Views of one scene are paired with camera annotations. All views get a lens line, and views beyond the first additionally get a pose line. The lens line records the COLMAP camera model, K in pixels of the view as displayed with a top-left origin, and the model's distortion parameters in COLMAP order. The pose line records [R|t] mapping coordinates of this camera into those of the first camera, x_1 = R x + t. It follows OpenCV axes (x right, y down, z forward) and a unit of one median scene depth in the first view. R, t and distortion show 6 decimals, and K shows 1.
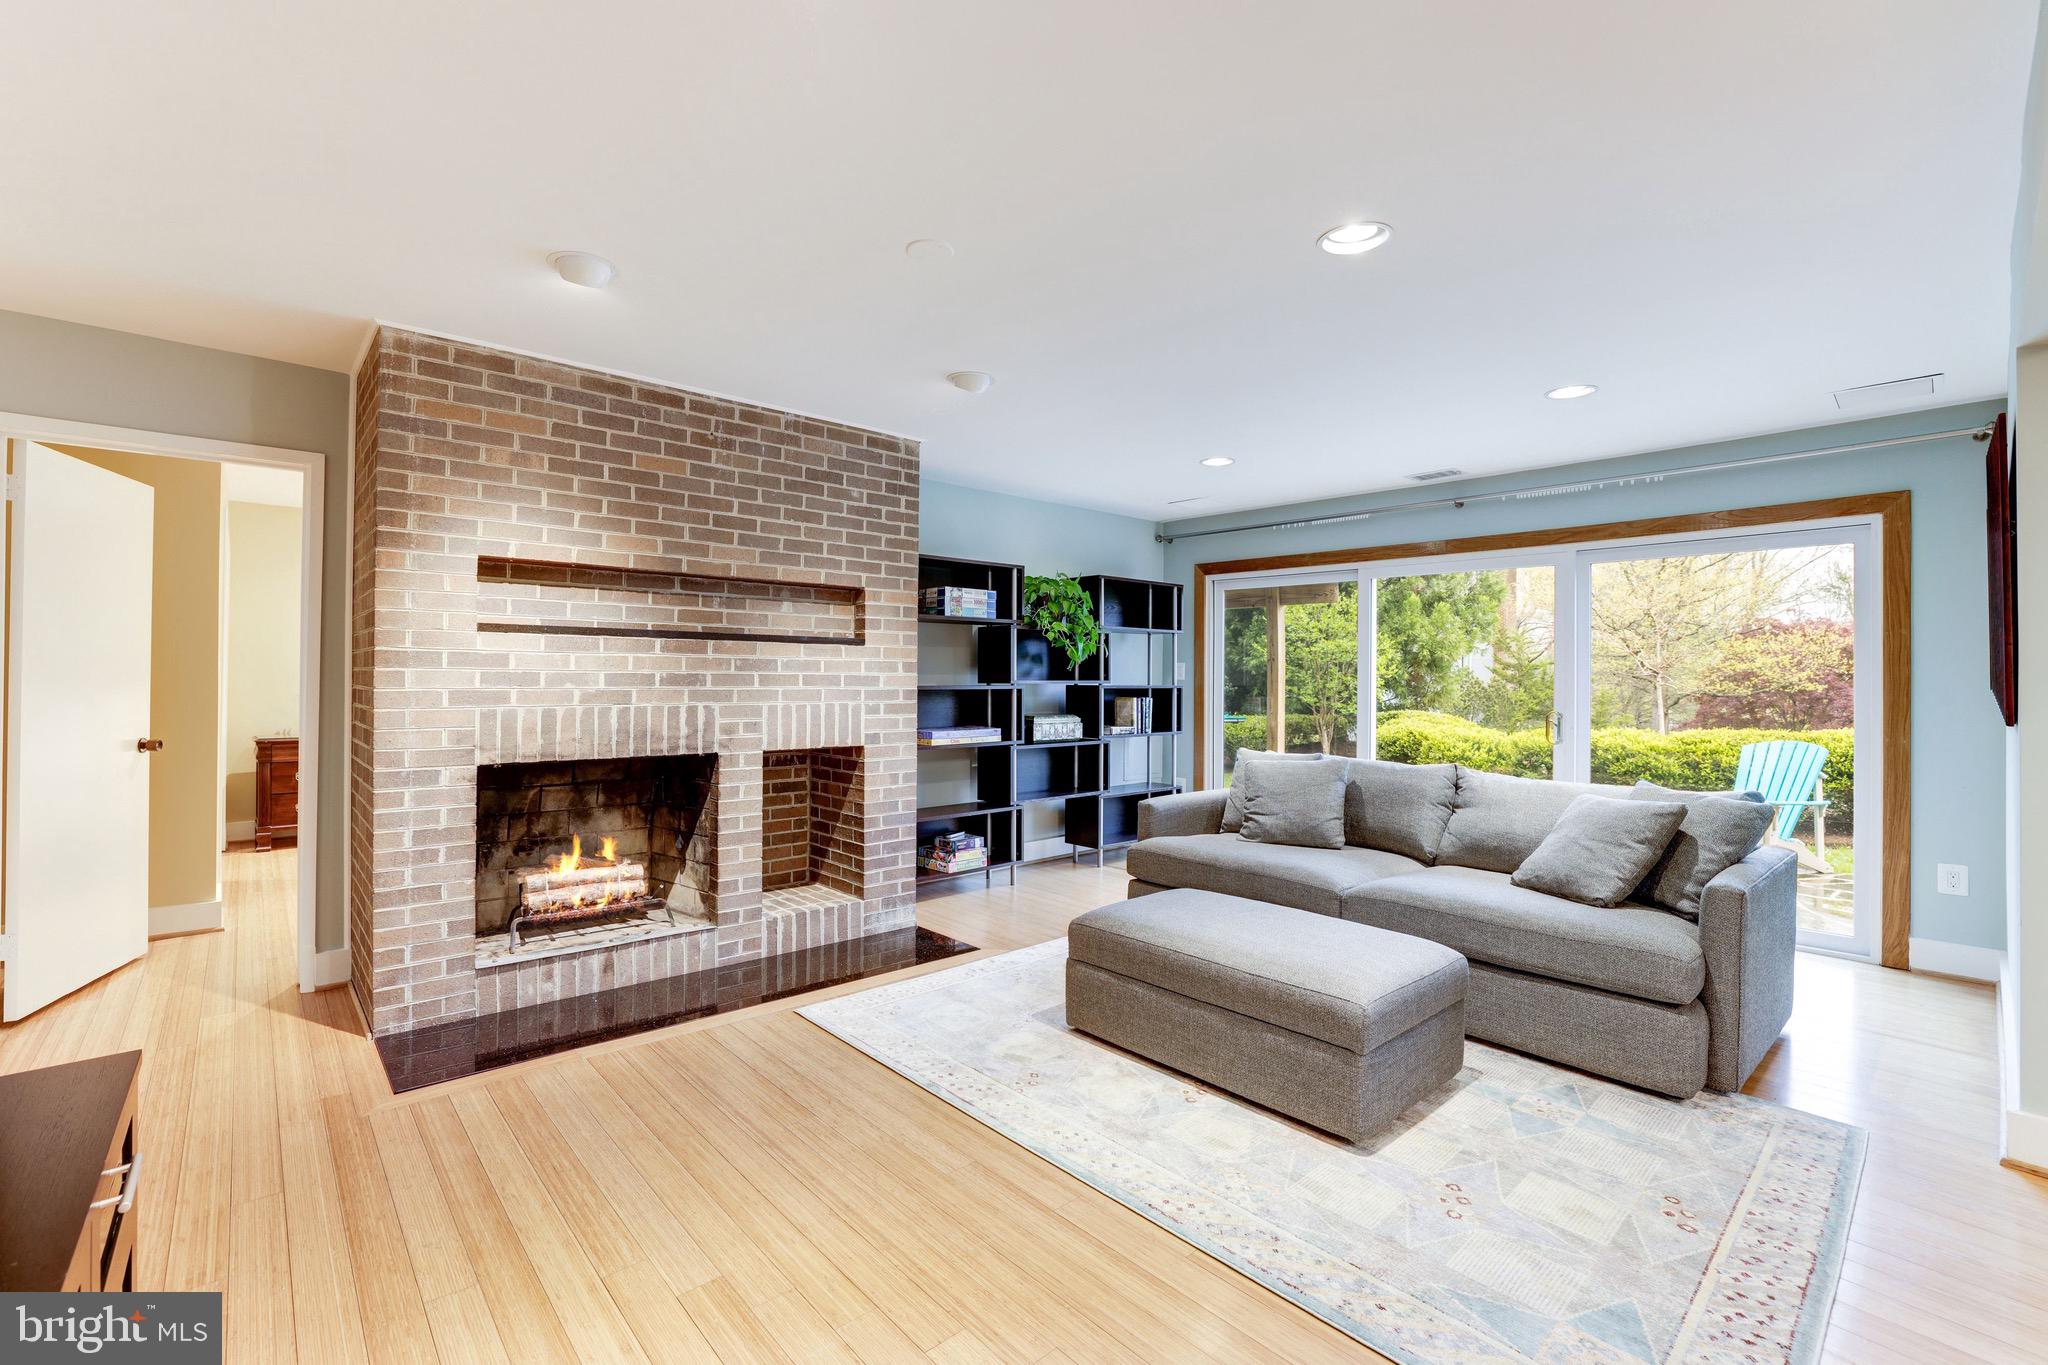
lens RADIAL K [[890.2, 0, 1010.1], [0, 890.2, 669.2], [0, 0, 1]] dist [-0.055035, 0.022412]
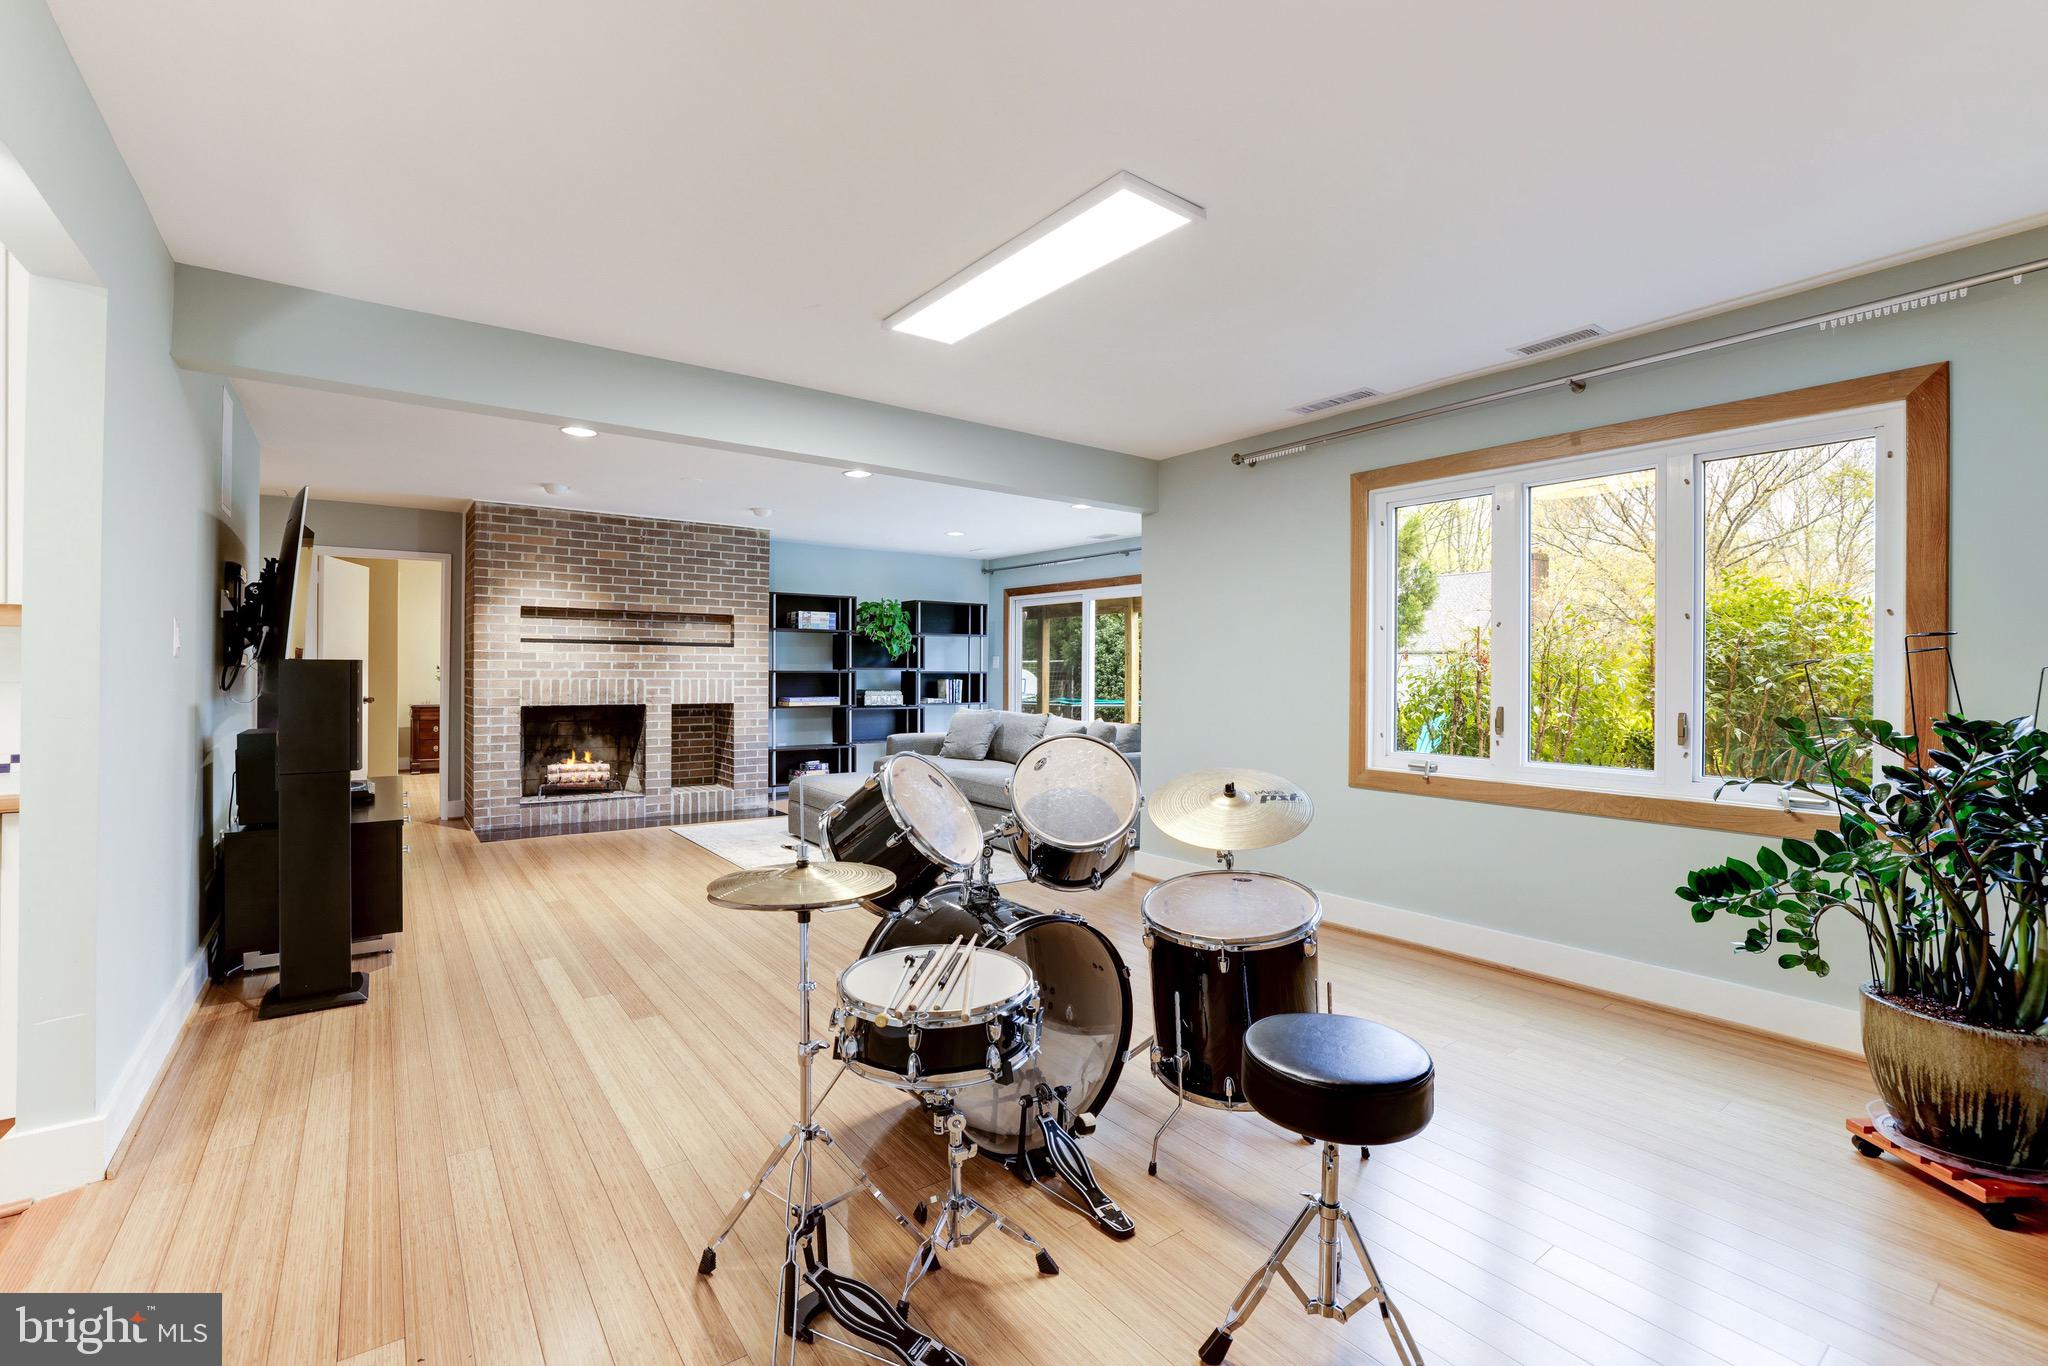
lens RADIAL K [[890.2, 0, 1010.1], [0, 890.2, 669.7], [0, 0, 1]] dist [-0.055035, 0.022412]
pose [[0.995431, -0.002048, -0.095459, 0.621910], [0.002579, 0.999982, 0.005443, 0.011585], [0.095446, -0.005665, 0.995418, -0.802631]]
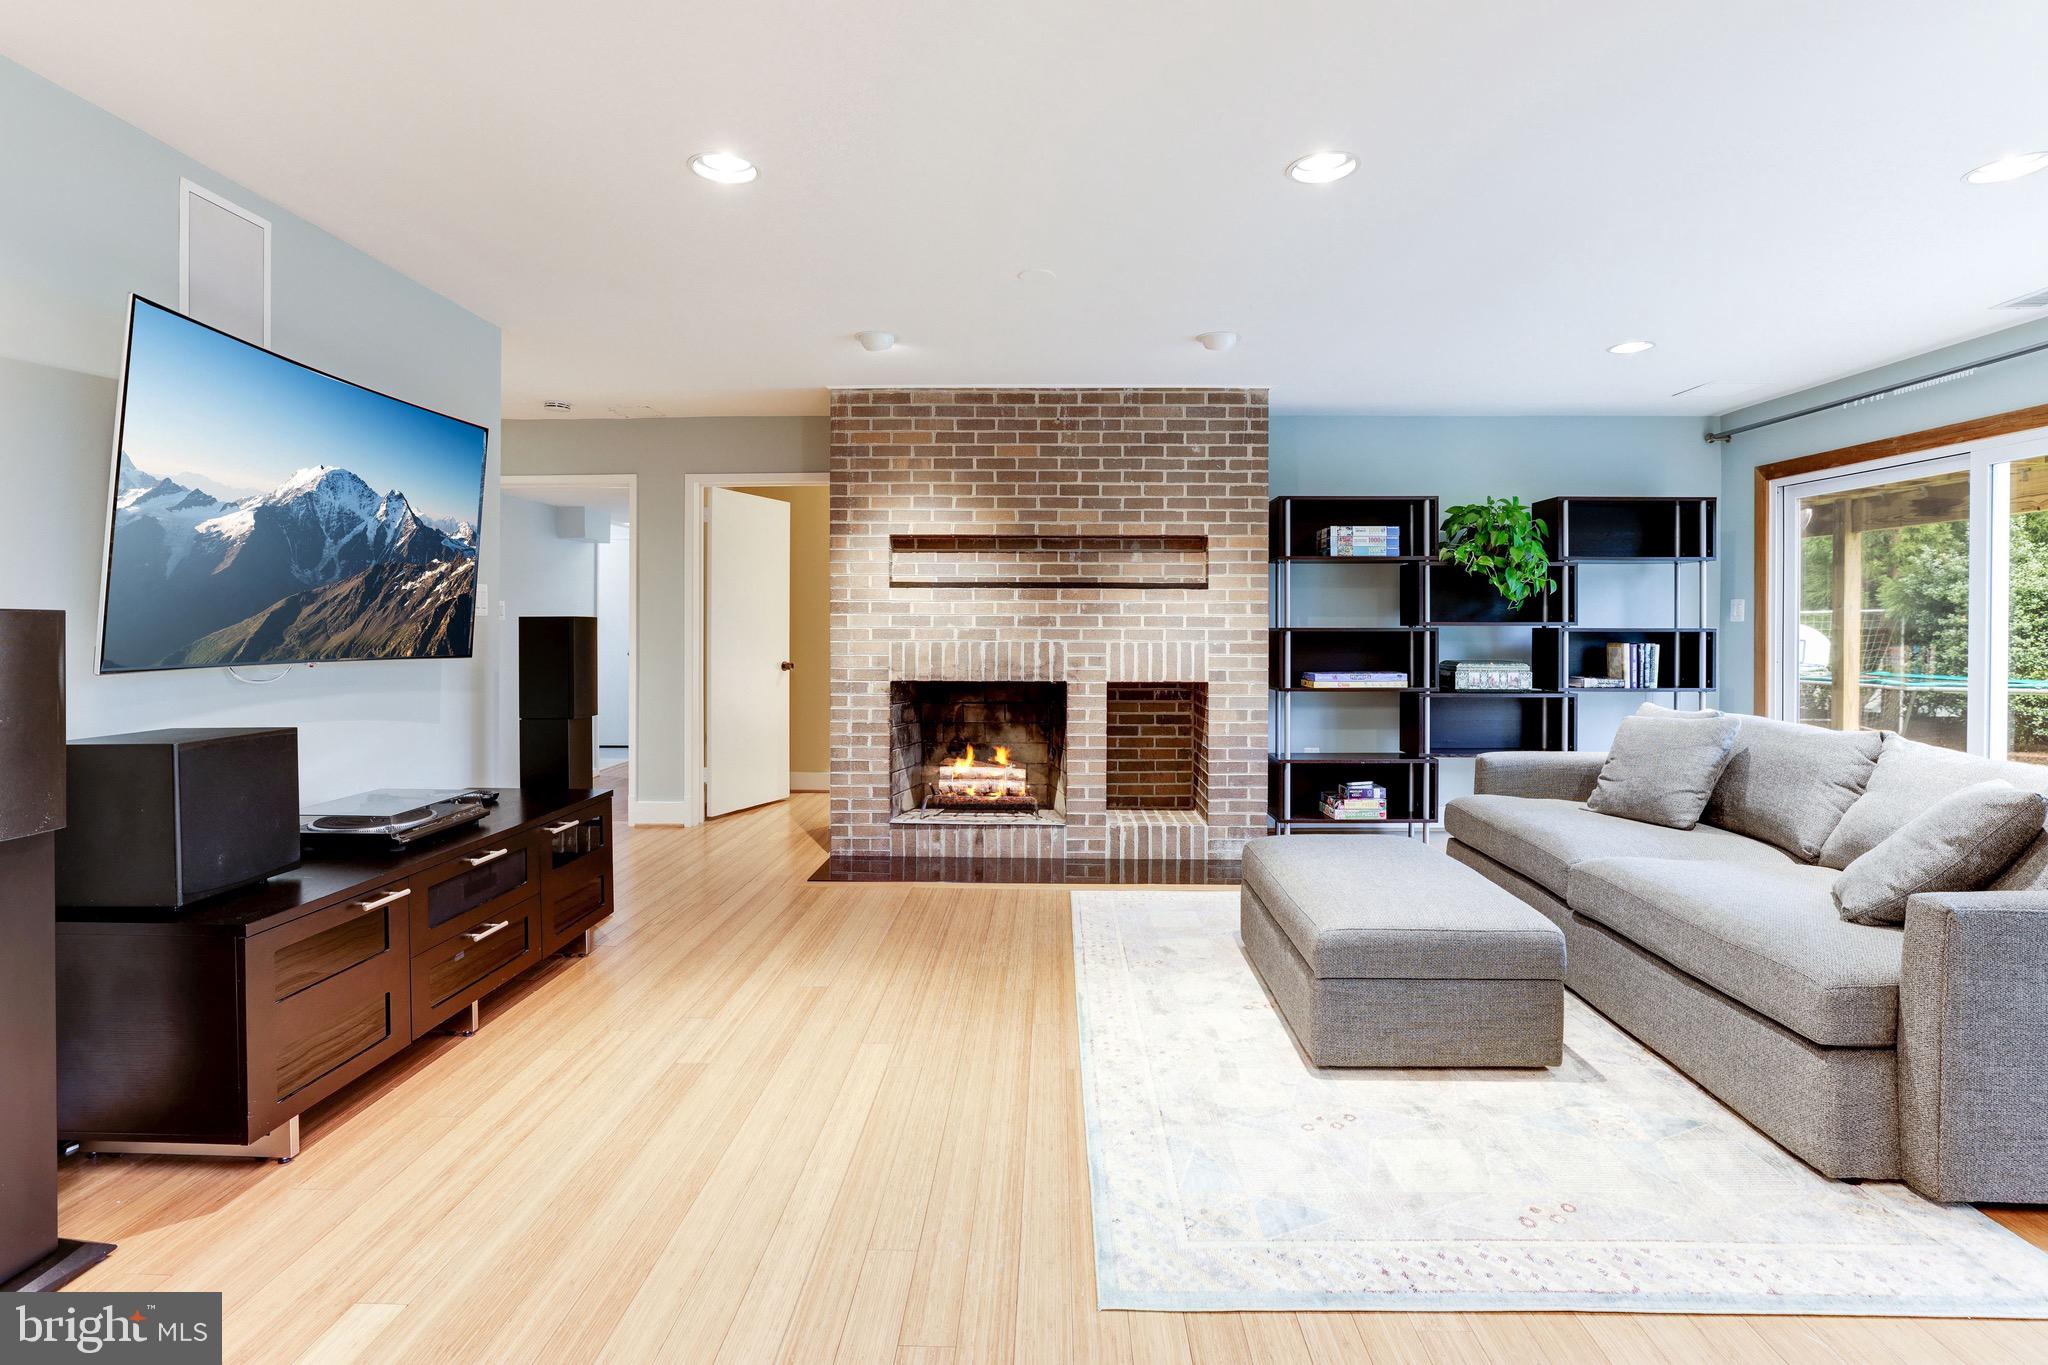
lens RADIAL K [[1000.4, 0, 1029.6], [0, 1000.4, 631.0], [0, 0, 1]] dist [-0.061698, 0.034807]
pose [[0.731863, -0.003492, -0.681443, 0.556432], [0.009318, 0.999945, 0.004884, 0.017970], [0.681388, -0.009925, 0.731855, -0.035957]]
